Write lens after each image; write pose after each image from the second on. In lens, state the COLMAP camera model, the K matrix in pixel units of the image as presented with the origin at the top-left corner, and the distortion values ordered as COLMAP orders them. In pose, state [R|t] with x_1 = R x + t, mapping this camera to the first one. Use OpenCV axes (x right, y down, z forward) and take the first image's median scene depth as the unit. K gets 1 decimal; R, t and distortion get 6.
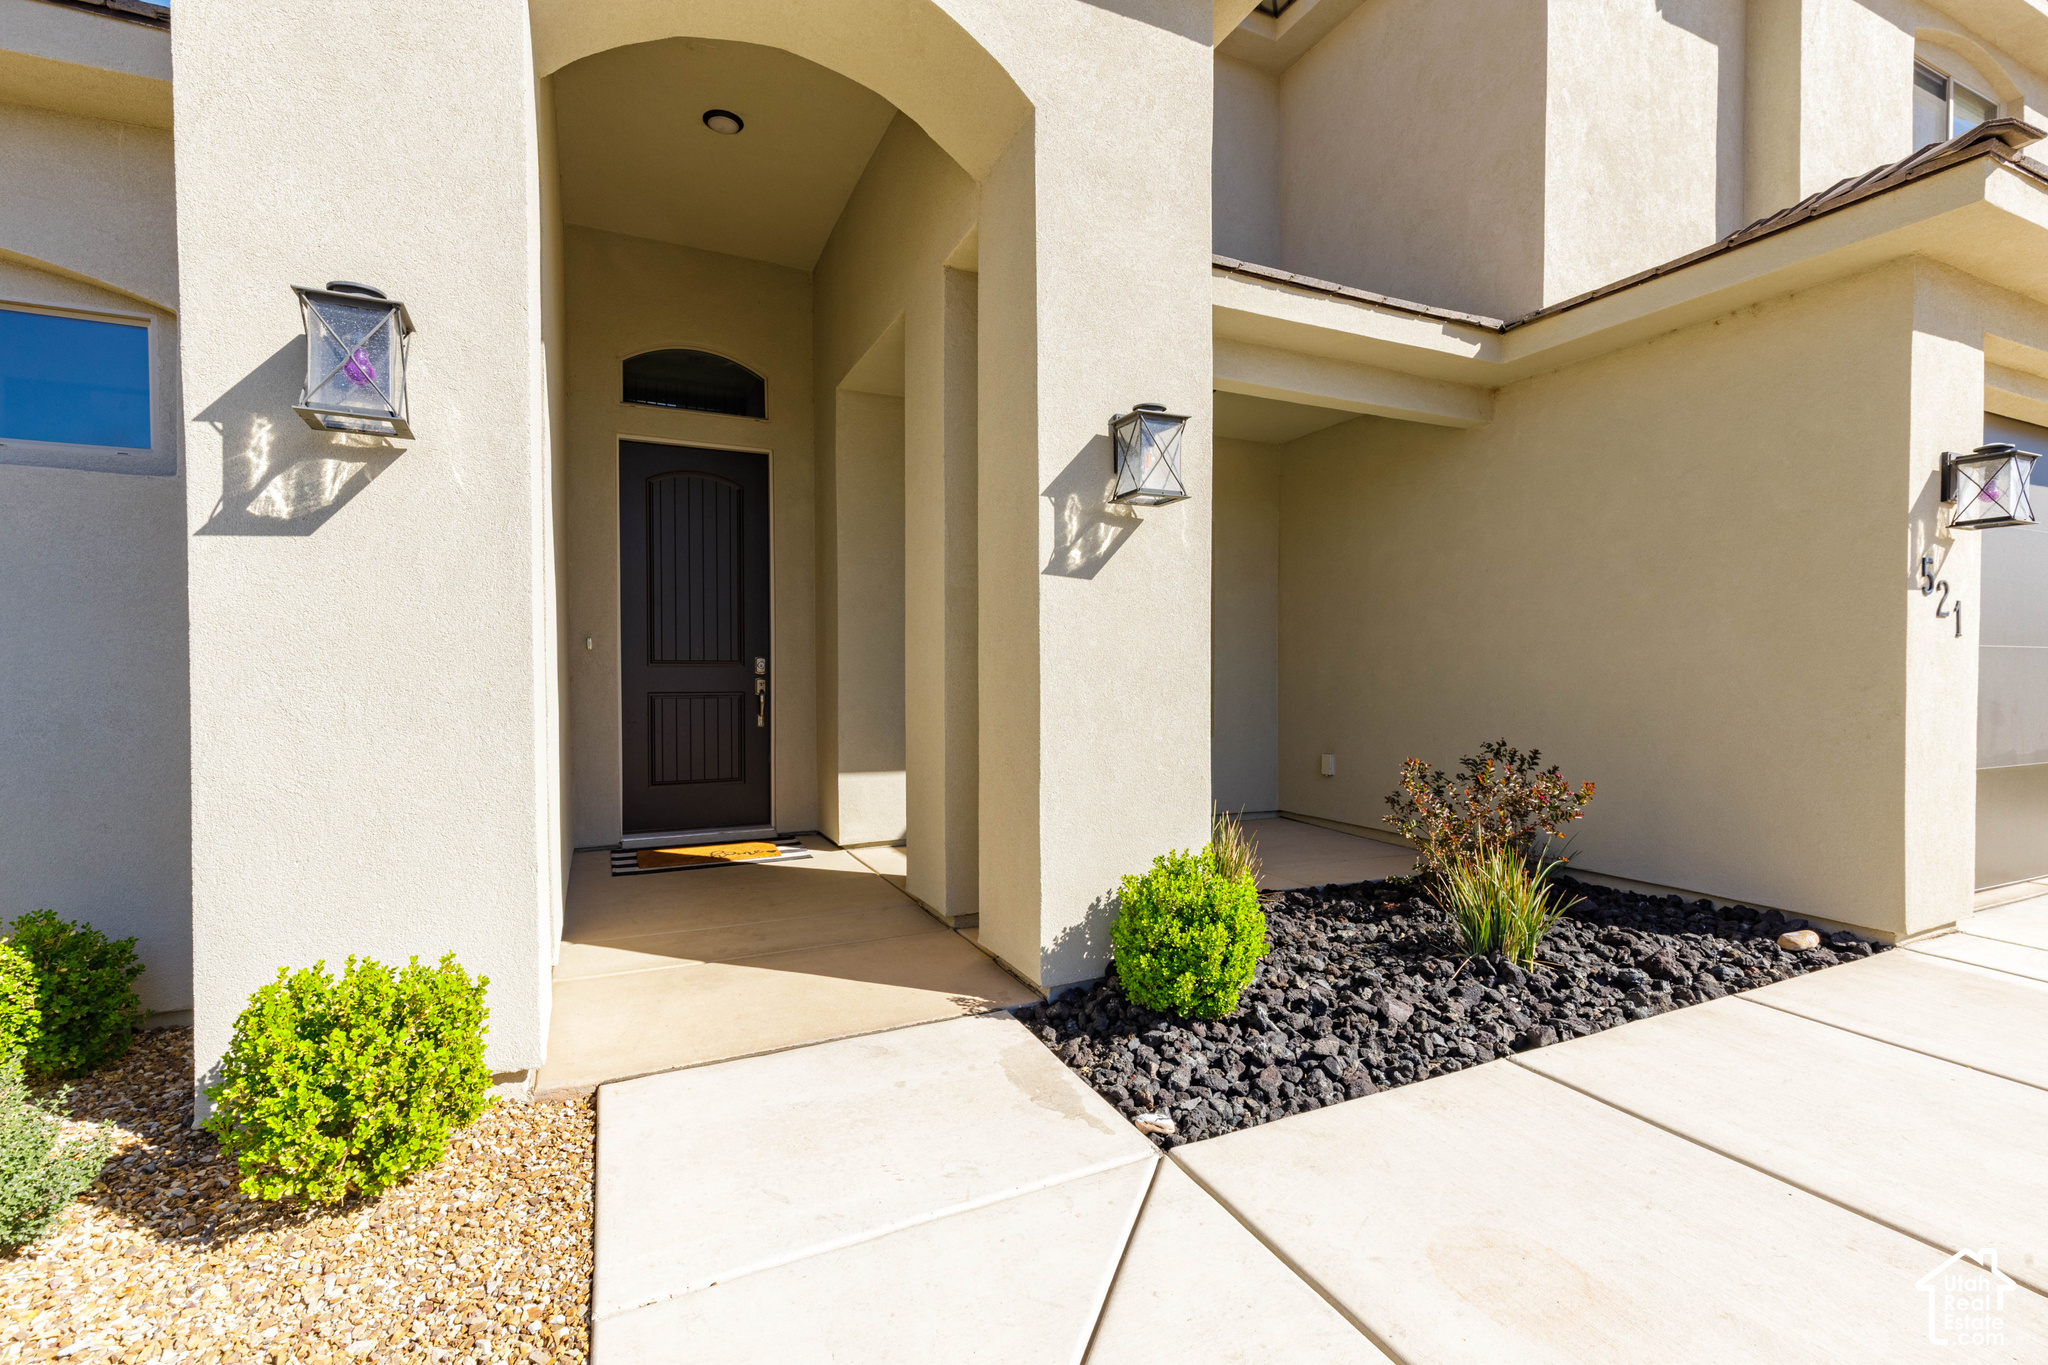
lens RADIAL K [[918.4, 0, 1024.0], [0, 918.4, 682.5], [0, 0, 1]] dist [-0.001201, -0.000593]
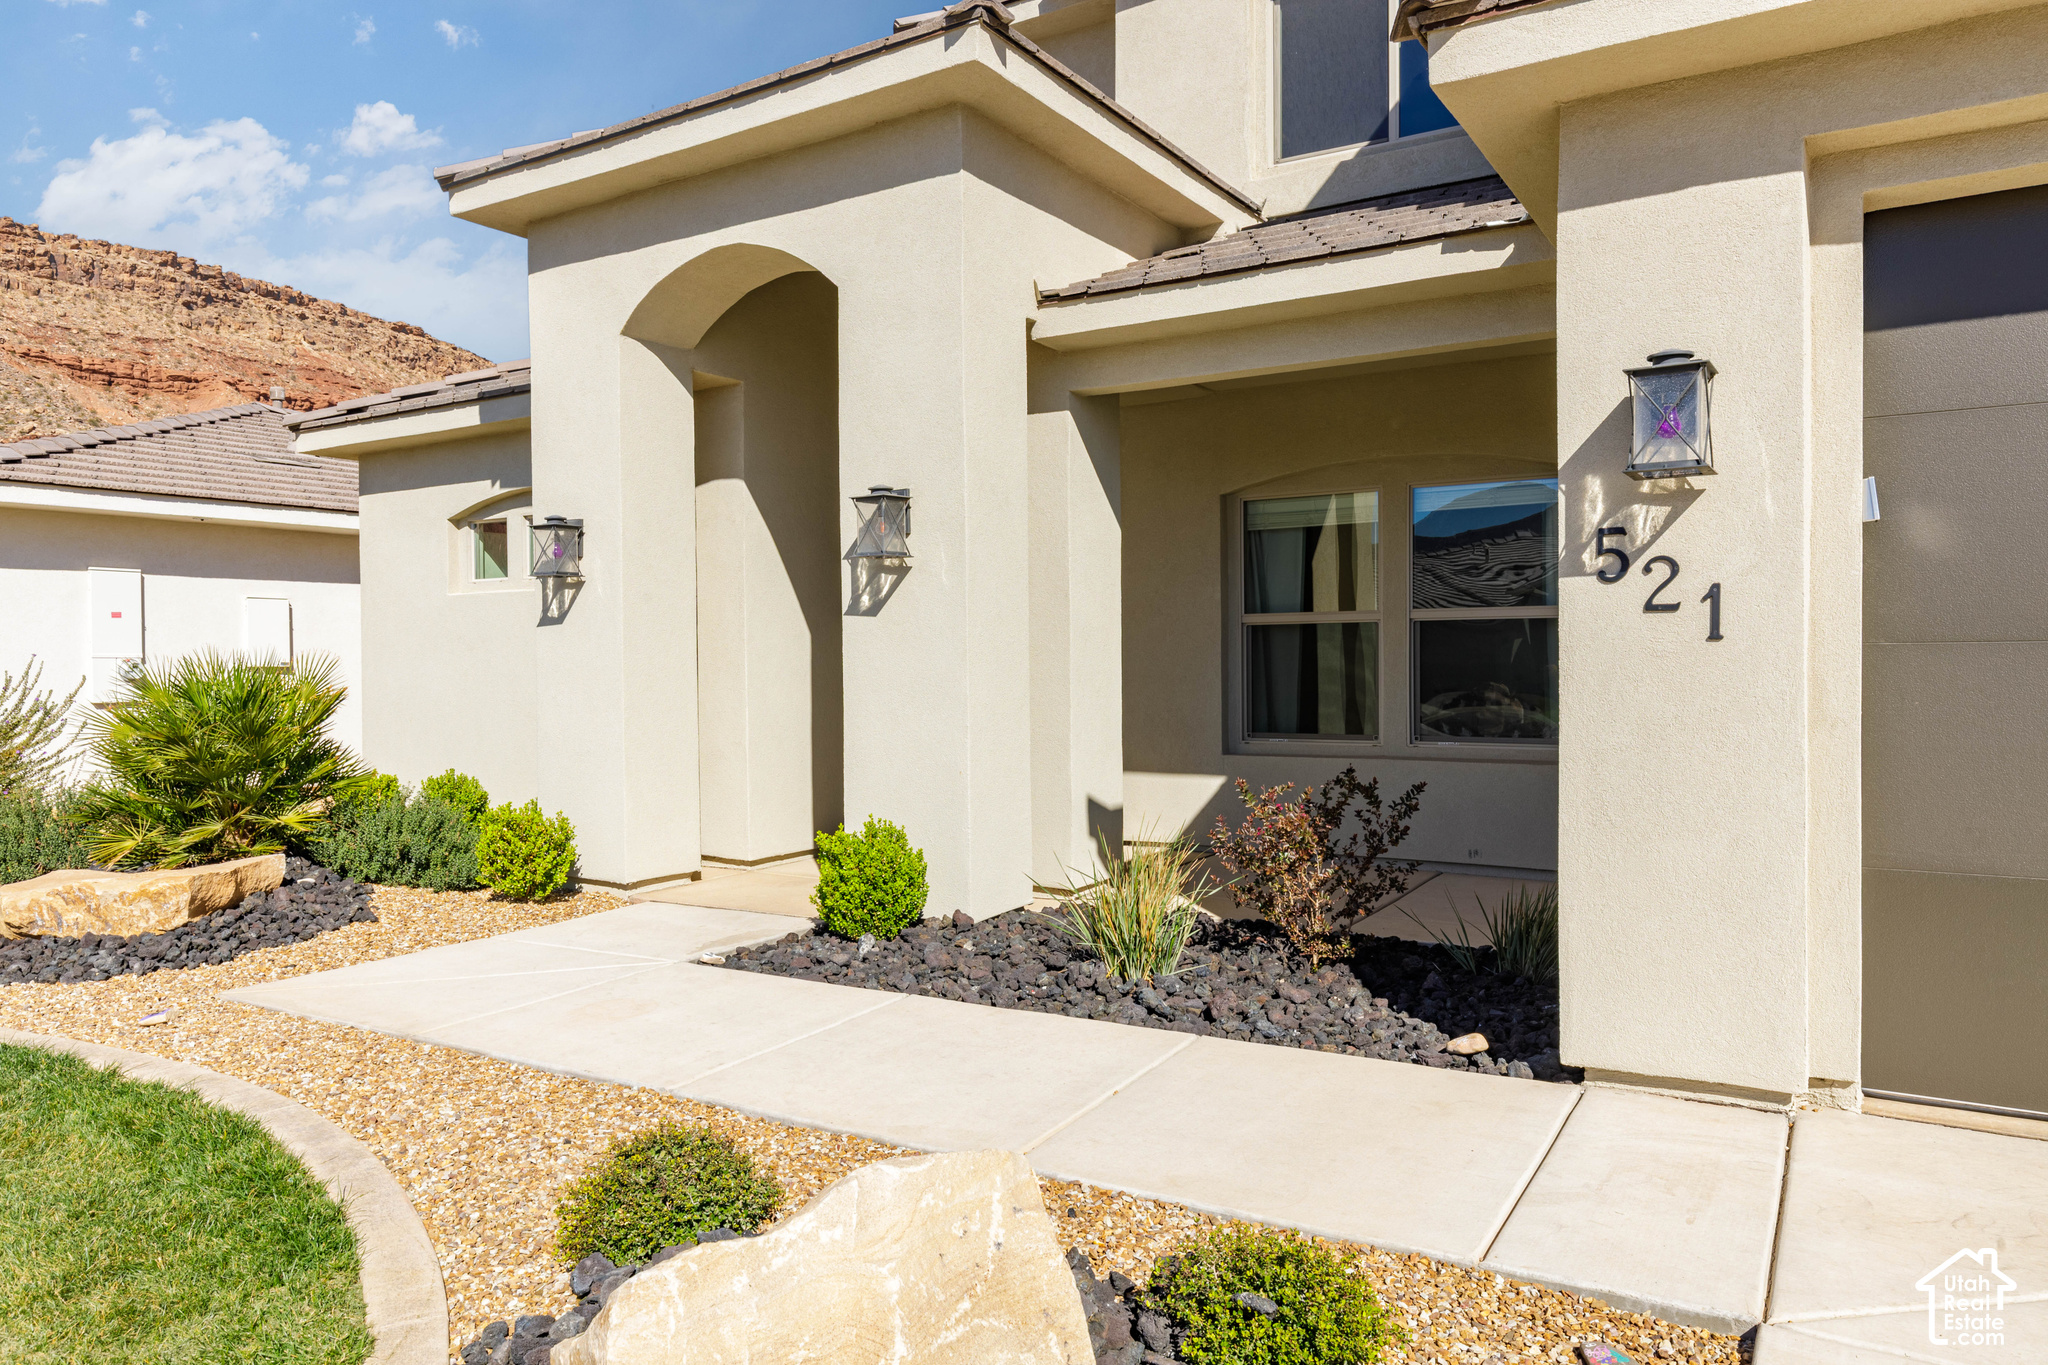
lens RADIAL K [[1428.5, 0, 1024.0], [0, 1428.5, 682.5], [0, 0, 1]] dist [-0.030180, -0.001550]
pose [[0.533713, 0.007945, -0.845628, 1.939845], [-0.000180, 0.999957, 0.009281, -0.034663], [0.845666, -0.004801, 0.533692, 0.066991]]
